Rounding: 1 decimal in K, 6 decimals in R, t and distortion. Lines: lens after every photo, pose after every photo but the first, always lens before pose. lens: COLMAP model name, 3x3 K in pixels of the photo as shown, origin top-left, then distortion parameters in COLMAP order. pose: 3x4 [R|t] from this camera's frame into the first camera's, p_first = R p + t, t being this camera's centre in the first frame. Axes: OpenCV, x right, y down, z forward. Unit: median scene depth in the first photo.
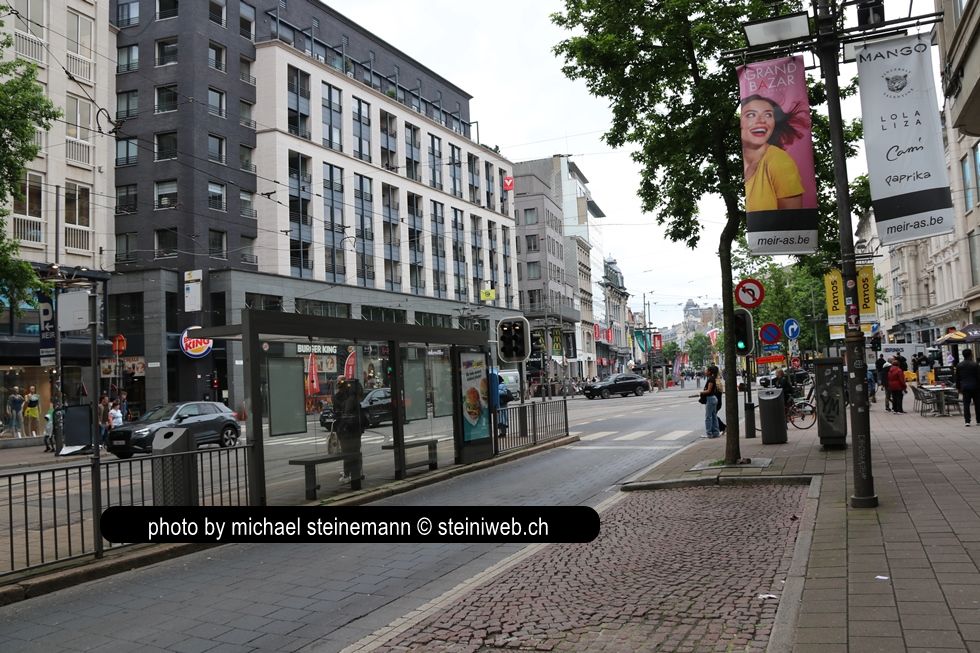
lens RADIAL K [[1016.4, 0, 490.0], [0, 1016.4, 326.5], [0, 0, 1]] dist [-0.241318, -0.008703]
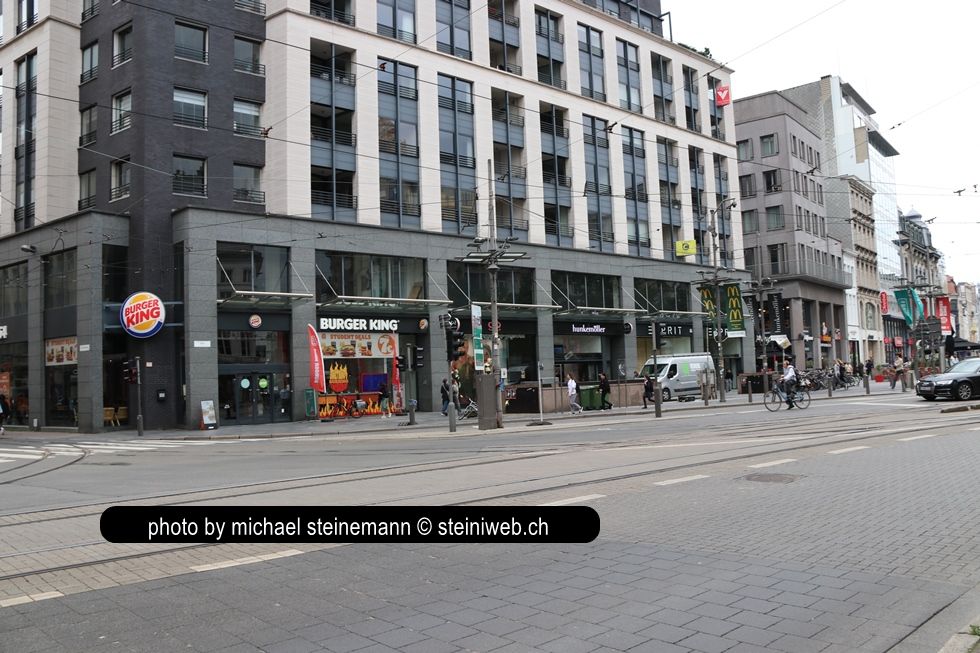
lens RADIAL K [[1016.4, 0, 490.0], [0, 1016.4, 326.5], [0, 0, 1]] dist [-0.241318, -0.008703]
pose [[0.938727, -0.006653, -0.344597, 0.094506], [0.013213, 0.999773, 0.016692, 0.008645], [0.344408, -0.020222, 0.938602, 0.244352]]
